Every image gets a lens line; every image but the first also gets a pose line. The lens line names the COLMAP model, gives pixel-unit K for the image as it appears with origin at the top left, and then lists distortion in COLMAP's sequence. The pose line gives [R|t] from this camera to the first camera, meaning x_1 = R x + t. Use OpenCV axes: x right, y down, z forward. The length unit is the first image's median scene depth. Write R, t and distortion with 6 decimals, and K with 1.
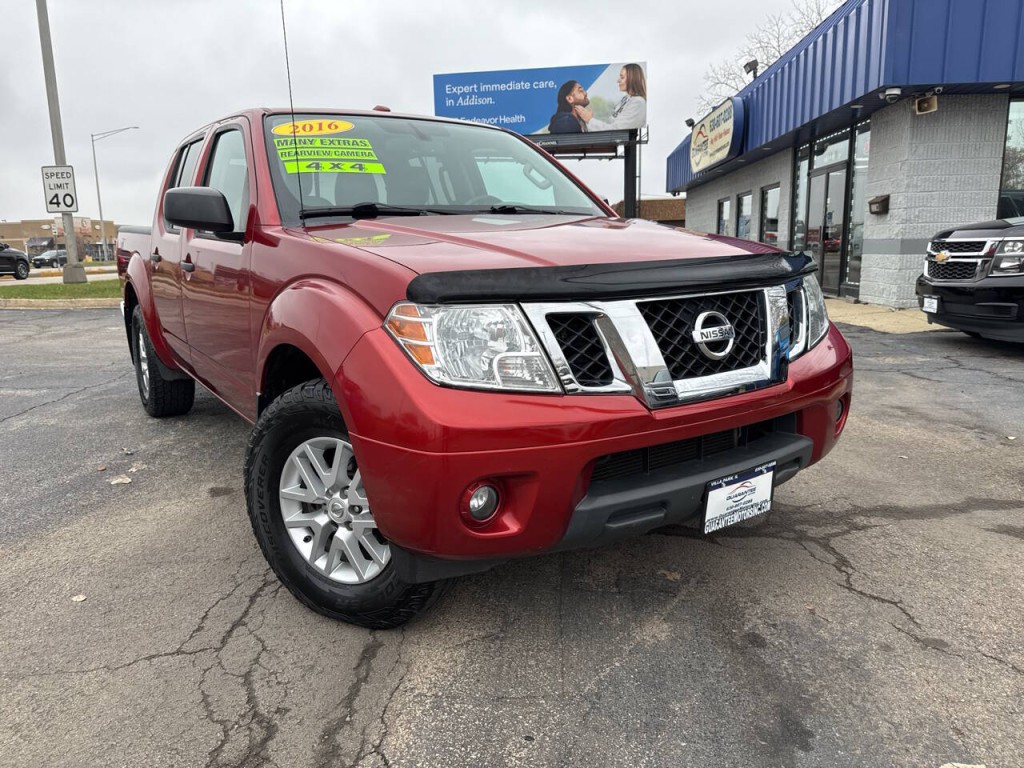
lens RADIAL K [[727.9, 0, 515.3], [0, 727.9, 374.9], [0, 0, 1]] dist [0.060376, -0.074960]
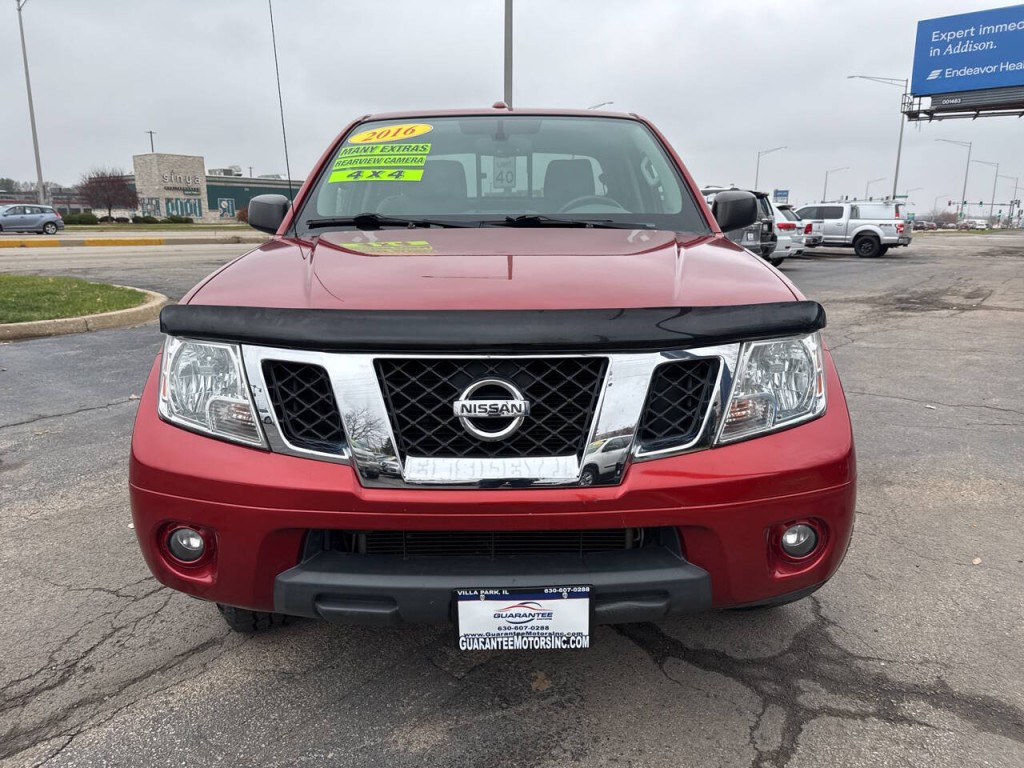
lens RADIAL K [[725.9, 0, 517.4], [0, 725.9, 381.0], [0, 0, 1]] dist [0.075176, -0.094874]
pose [[0.825670, 0.146066, -0.544916, 0.665166], [-0.119160, 0.989263, 0.084620, -0.143118], [0.551425, -0.004936, 0.834210, 0.339067]]
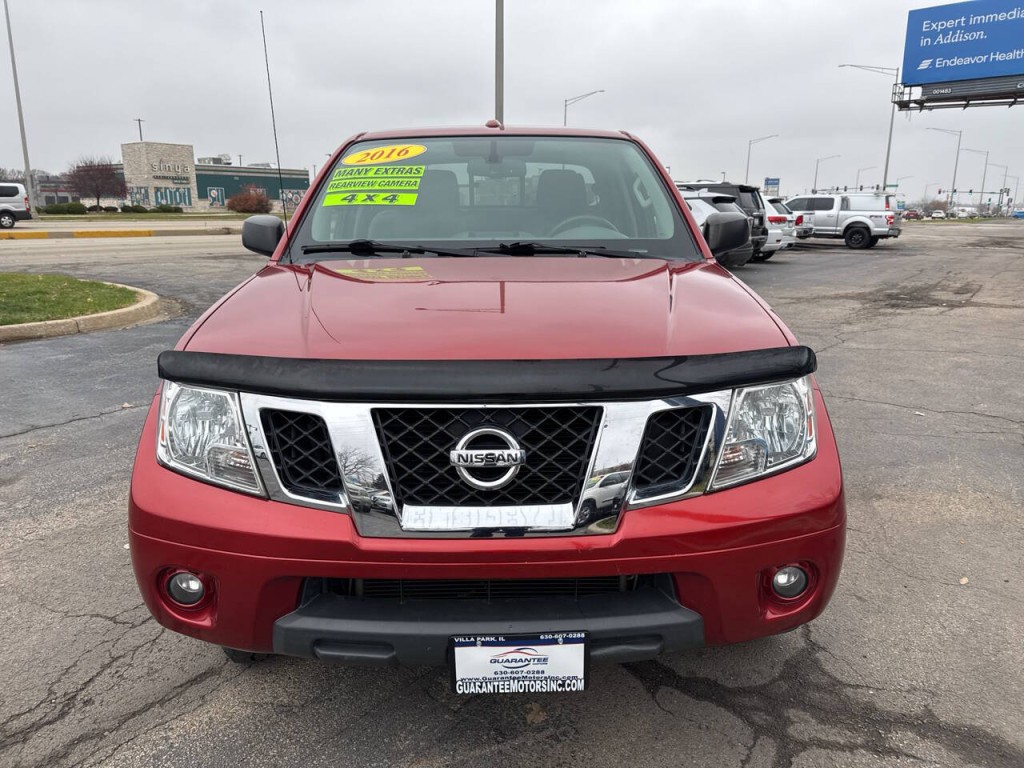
lens RADIAL K [[727.9, 0, 515.3], [0, 727.9, 374.9], [0, 0, 1]] dist [0.060376, -0.074960]
pose [[0.830683, 0.149275, -0.536360, 0.658205], [-0.118256, 0.988710, 0.092021, -0.205575], [0.544041, -0.013012, 0.838958, 0.328279]]
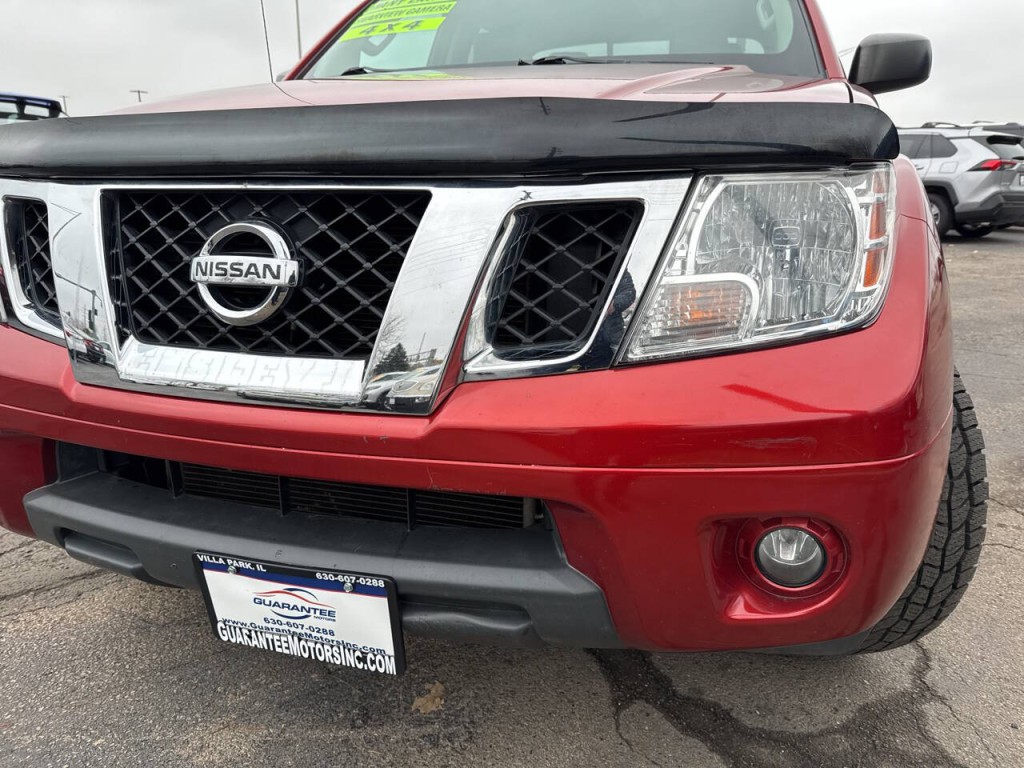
lens RADIAL K [[746.9, 0, 518.0], [0, 746.9, 383.3], [0, 0, 1]] dist [0.002624, -0.001969]
pose [[0.611250, 0.240178, -0.754114, 0.716520], [-0.153553, 0.970725, 0.184703, -0.095655], [0.776399, 0.002897, 0.630235, 0.772055]]
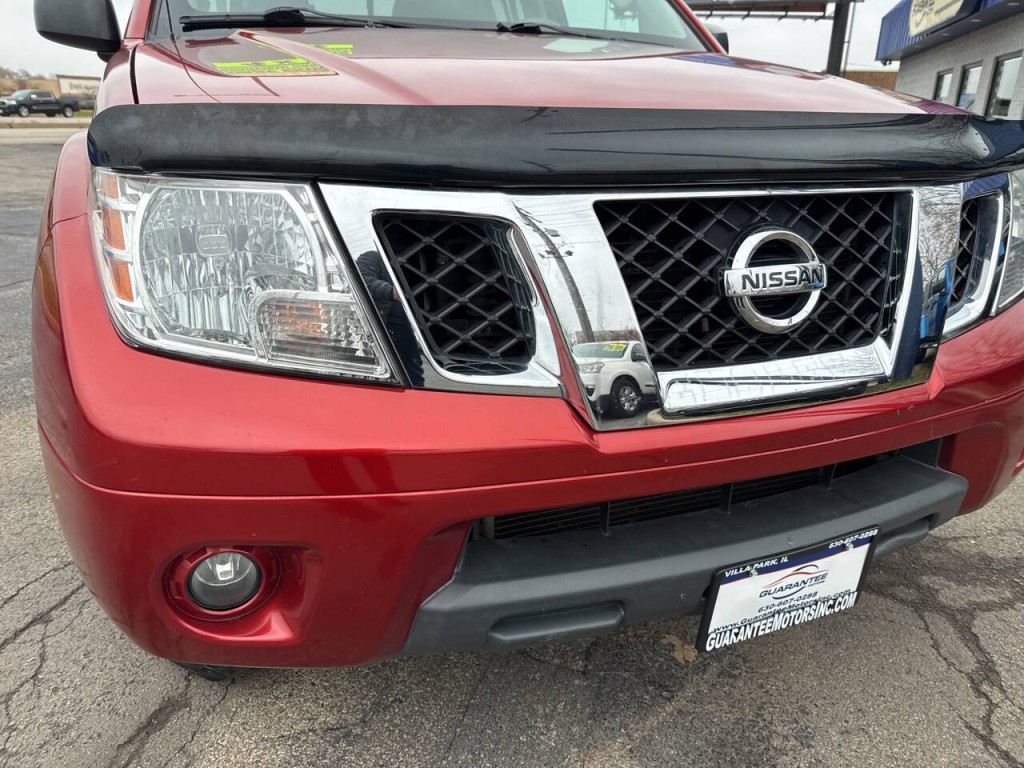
lens RADIAL K [[746.9, 0, 518.0], [0, 746.9, 383.3], [0, 0, 1]] dist [0.002624, -0.001969]
pose [[0.974854, 0.118233, -0.188896, 0.192296], [-0.083535, 0.979723, 0.182114, -0.059382], [0.206597, -0.161755, 0.964963, 0.446010]]
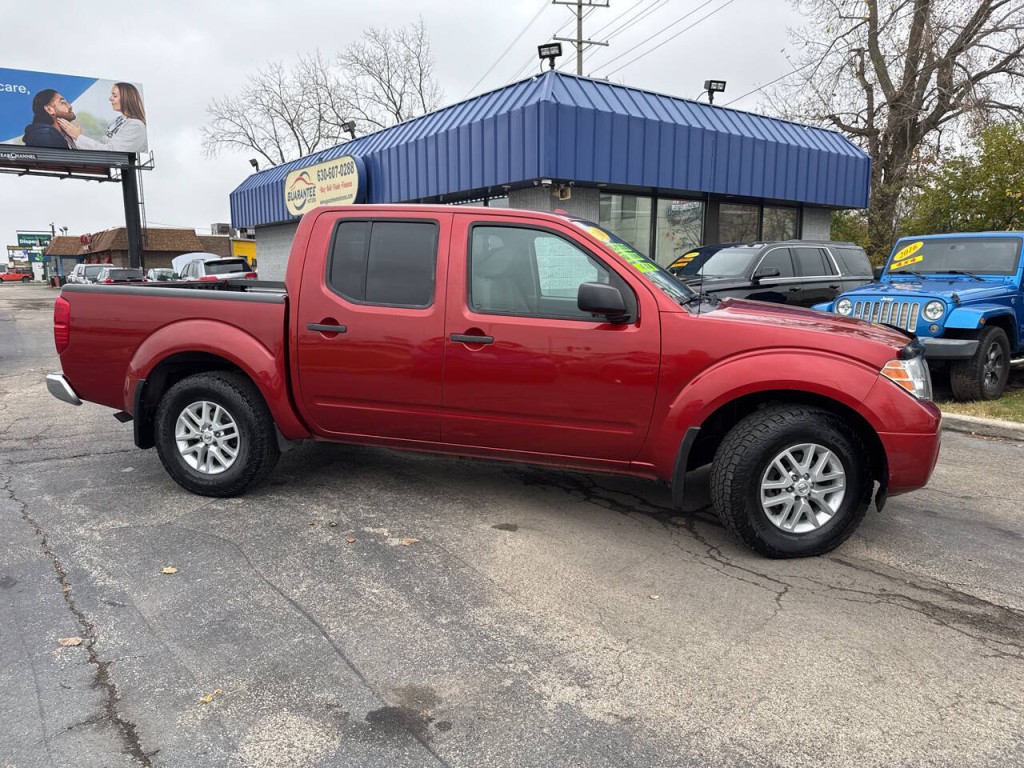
lens RADIAL K [[715.2, 0, 512.0], [0, 715.2, 384.0], [0, 0, 1]] dist [0.030917, -0.044754]
pose [[0.761422, -0.081515, 0.643111, -1.741197], [0.097339, 0.995192, 0.010895, -0.127413], [-0.640907, 0.054304, 0.765695, 0.171040]]
